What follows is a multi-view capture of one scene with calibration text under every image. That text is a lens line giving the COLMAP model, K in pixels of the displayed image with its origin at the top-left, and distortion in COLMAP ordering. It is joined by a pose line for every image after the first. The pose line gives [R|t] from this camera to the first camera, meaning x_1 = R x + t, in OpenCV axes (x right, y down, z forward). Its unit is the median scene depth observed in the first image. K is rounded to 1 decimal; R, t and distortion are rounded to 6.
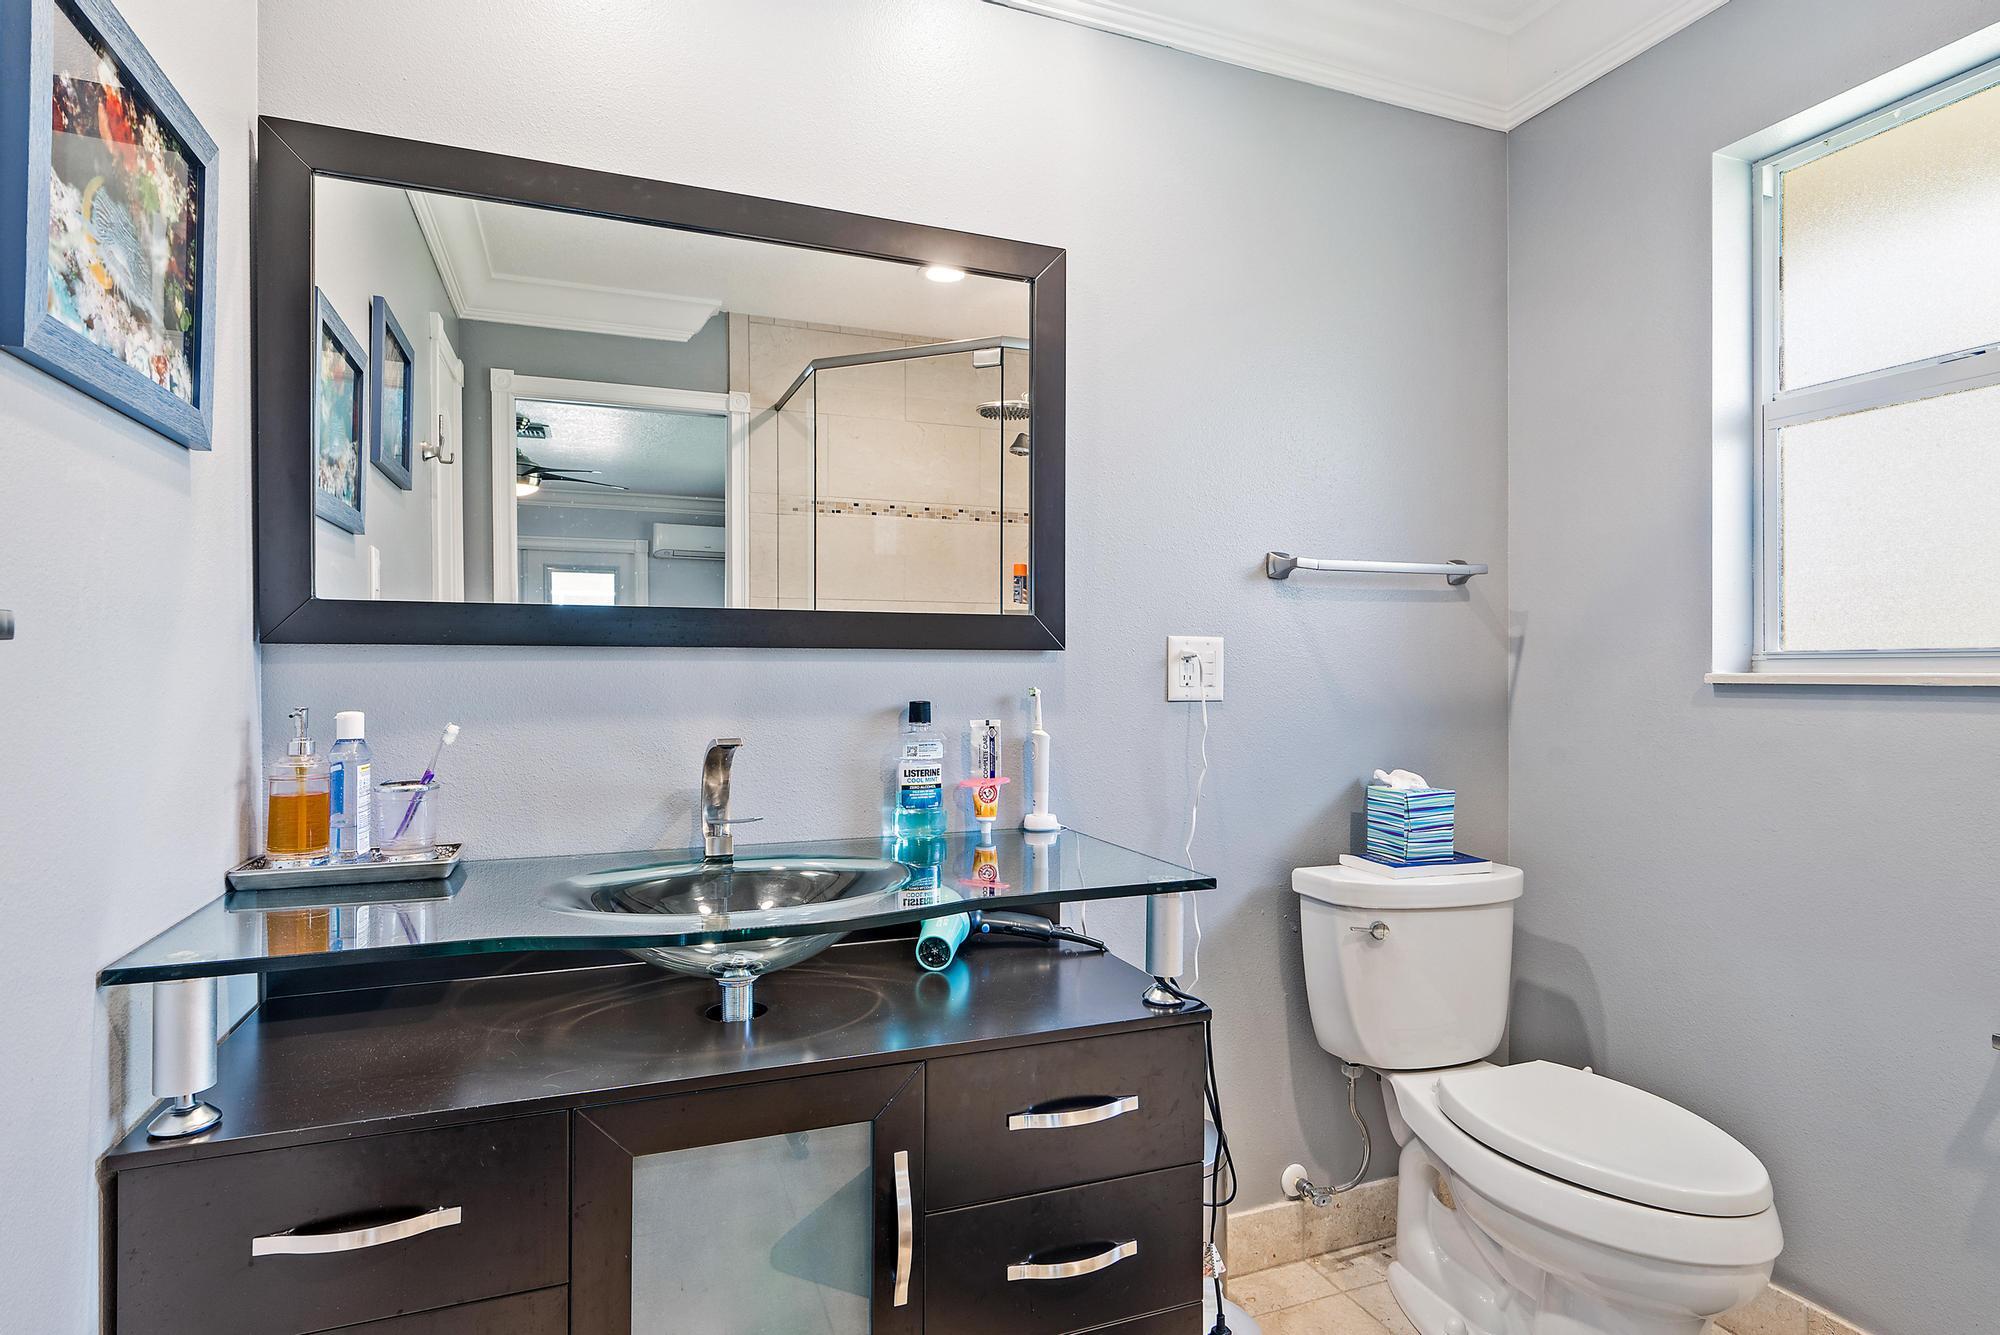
lens RADIAL K [[1126.8, 0, 970.2], [0, 1126.8, 668.8], [0, 0, 1]] dist [0.000038, -0.000264]
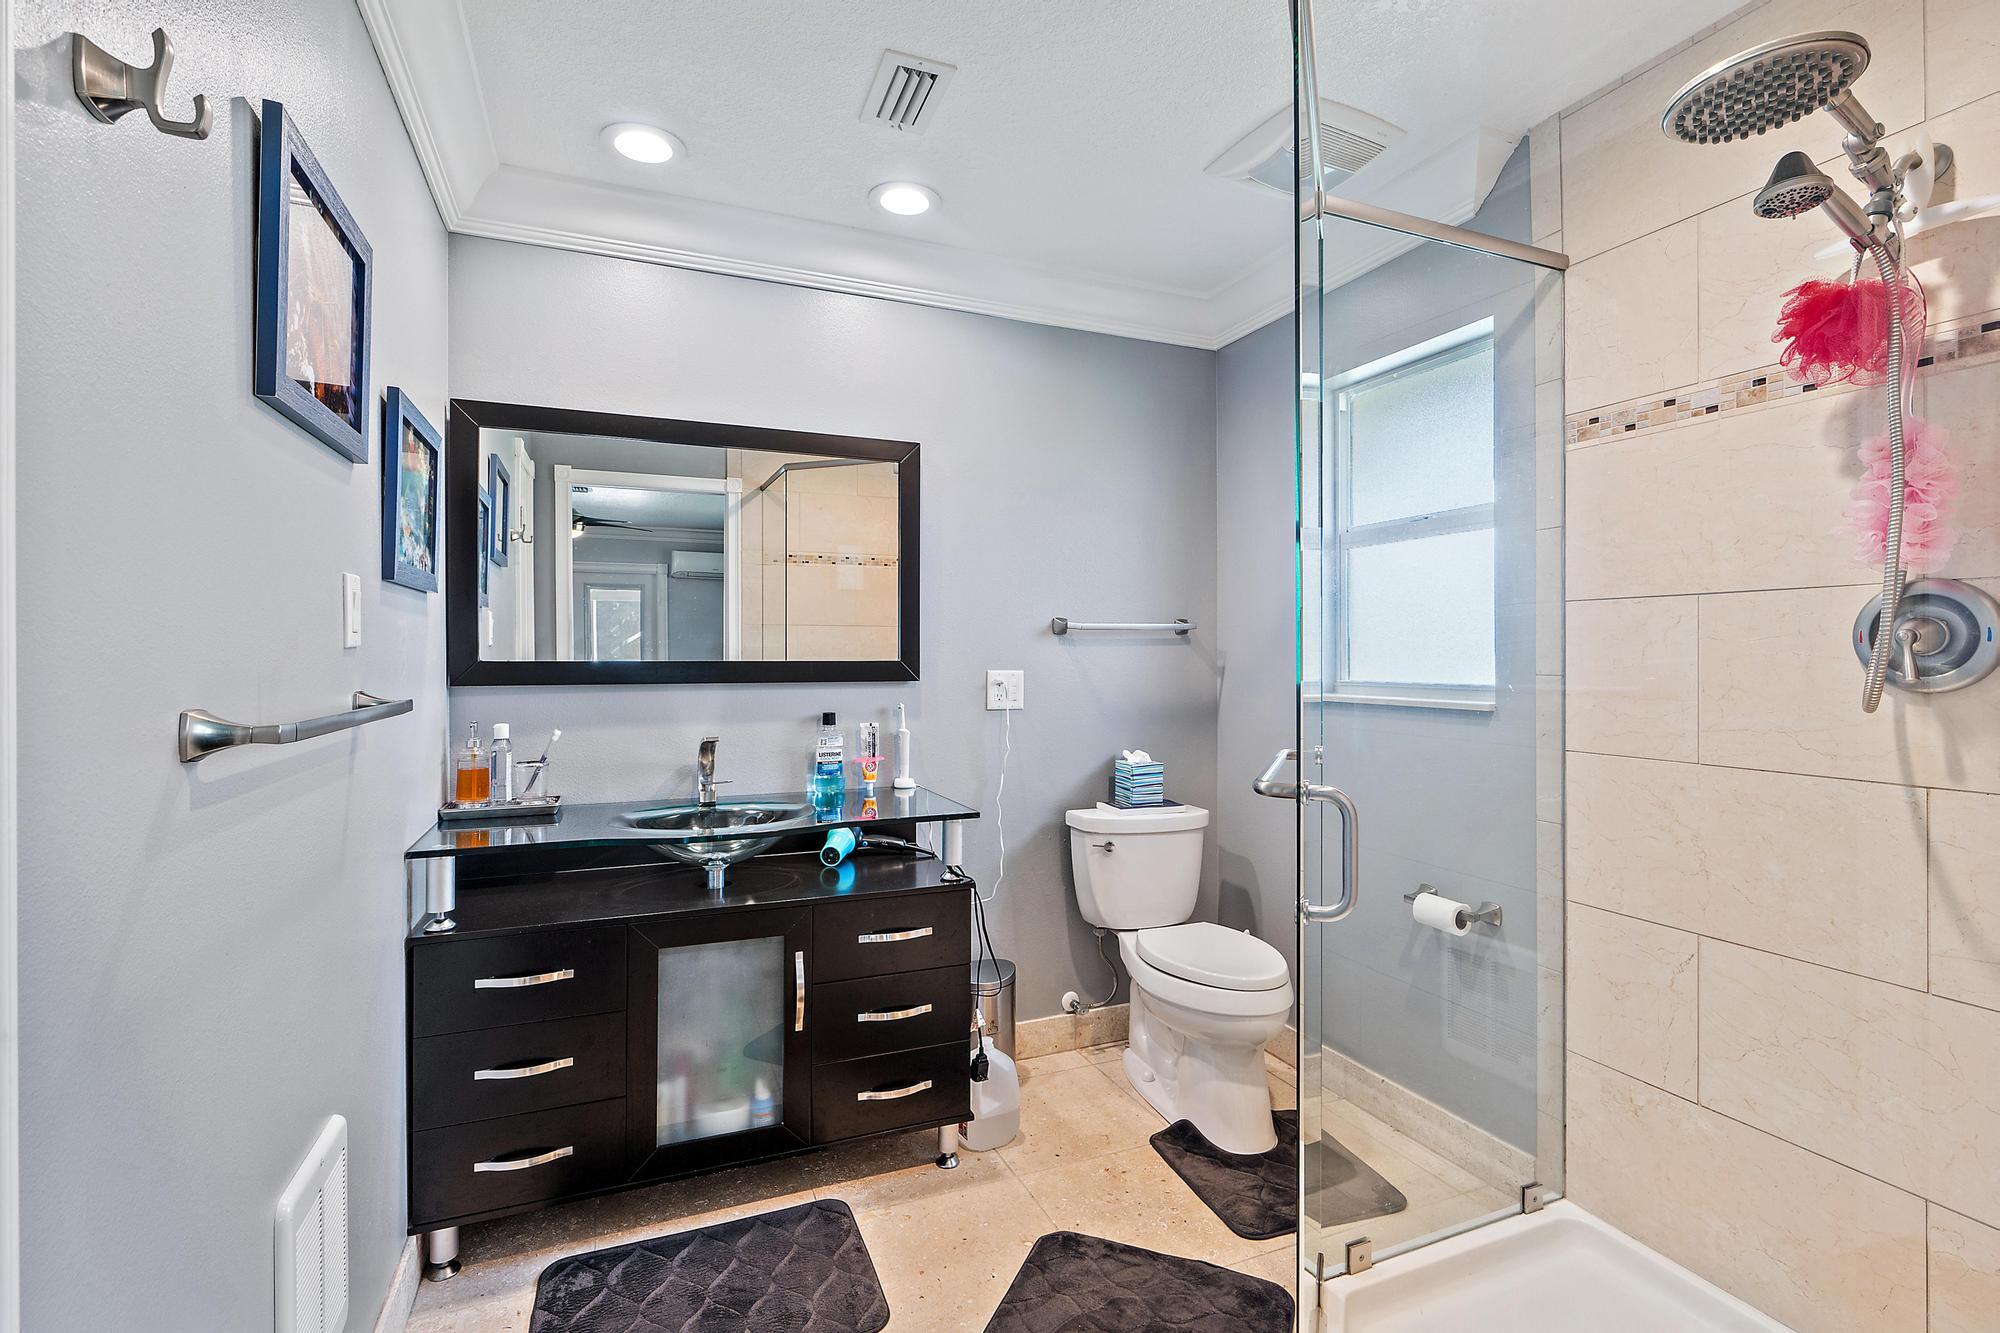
lens RADIAL K [[934.6, 0, 1000.0], [0, 934.6, 666.5], [0, 0, 1]] dist [-0.003947, 0.000090]
pose [[0.997983, 0.003074, 0.063414, 0.123864], [-0.003481, 0.999974, 0.006314, -0.050663], [-0.063393, -0.006522, 0.997967, -0.429992]]
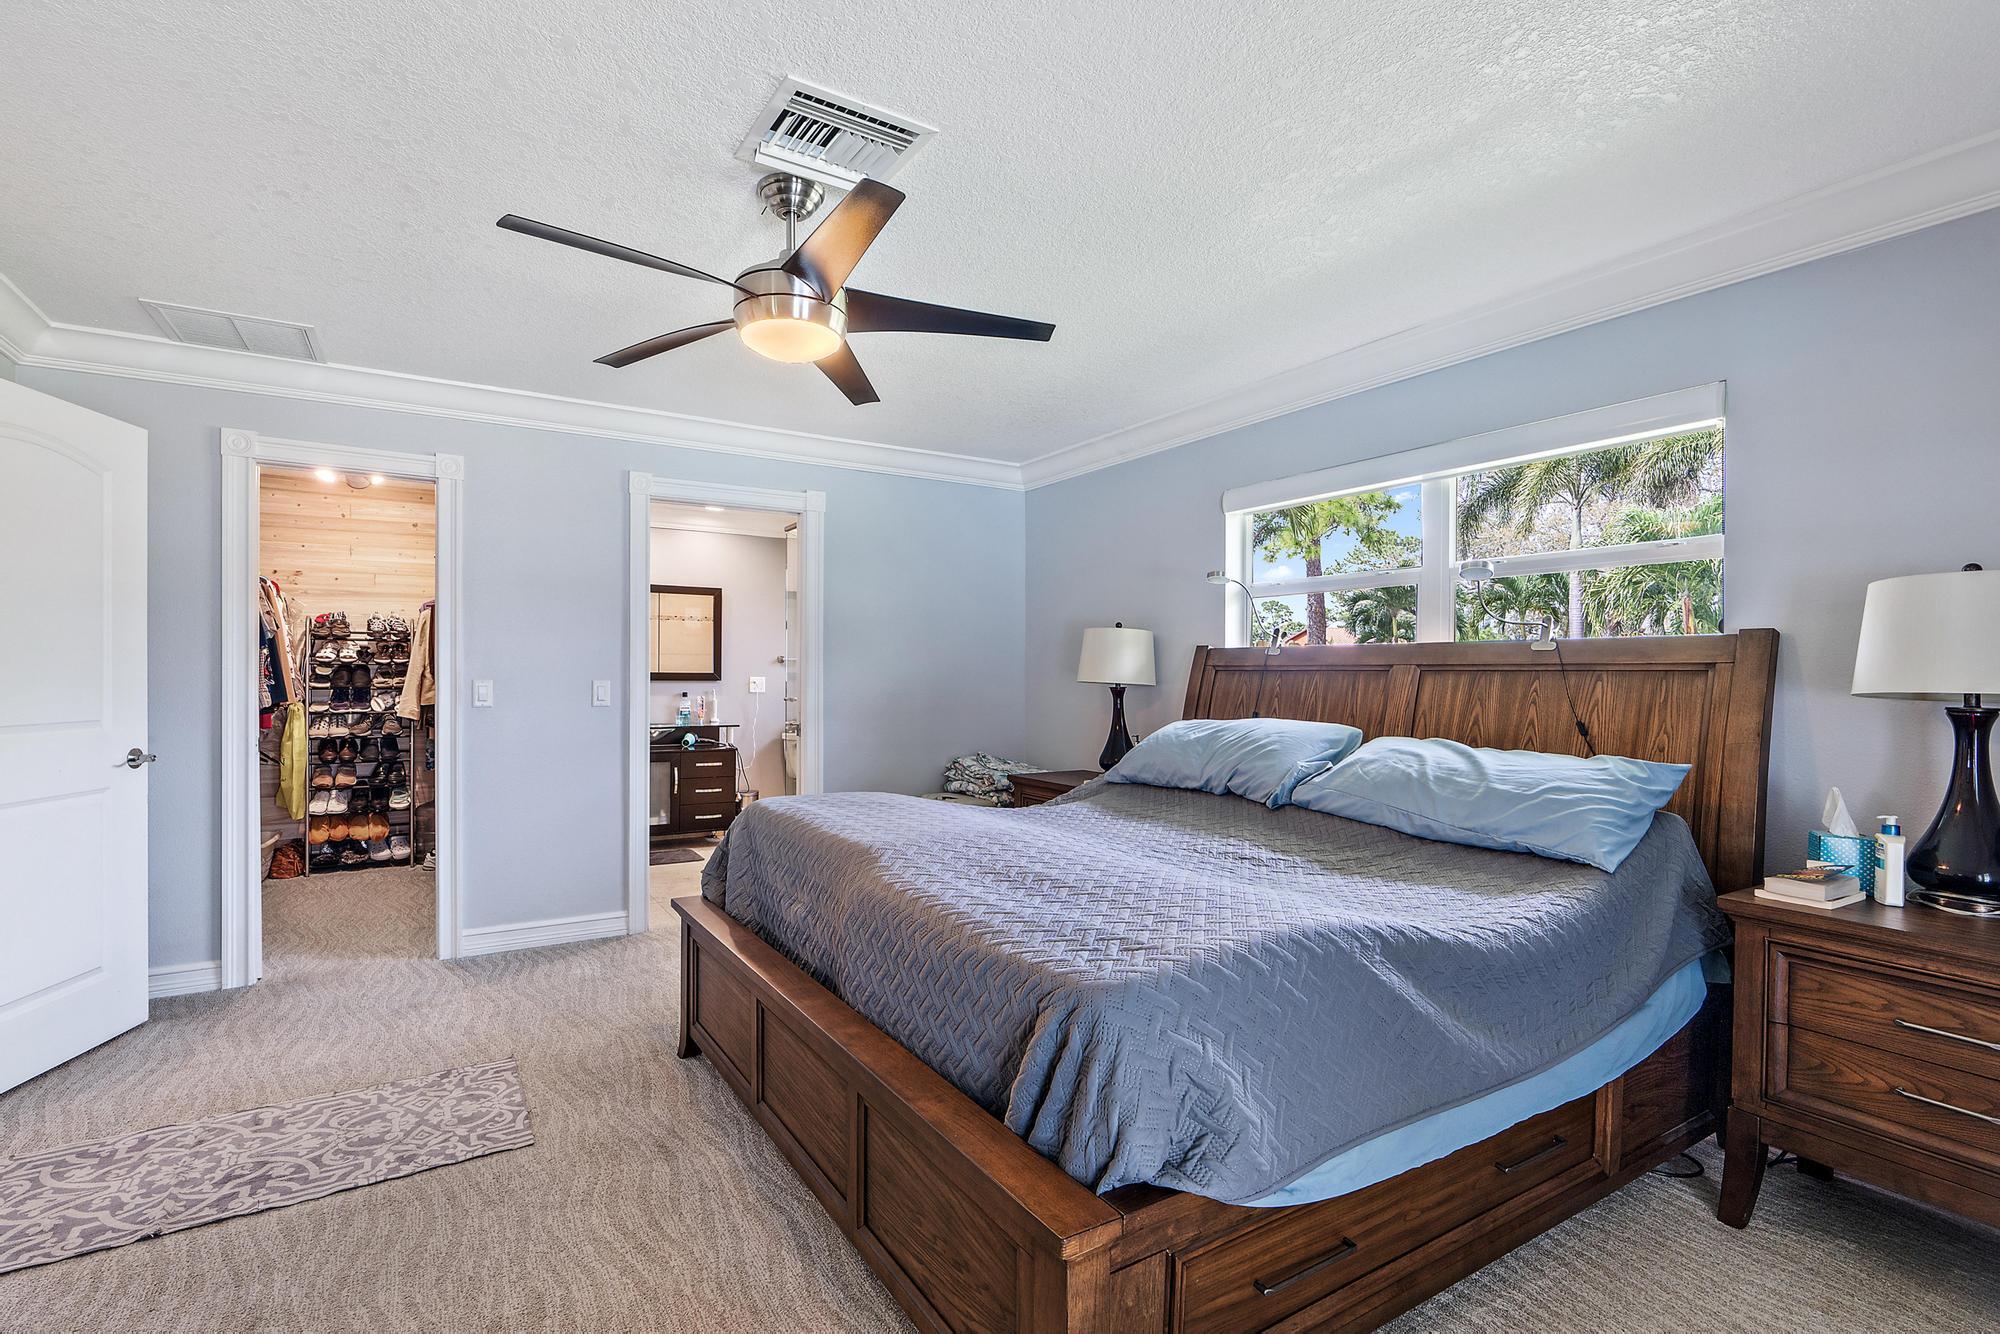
lens RADIAL K [[934.6, 0, 1000.0], [0, 934.6, 667.0], [0, 0, 1]] dist [-0.003947, 0.000090]
pose [[0.973551, 0.007327, 0.228354, 0.330192], [-0.005102, 0.999934, -0.010332, -0.040687], [-0.228414, 0.008894, 0.973523, -2.954619]]
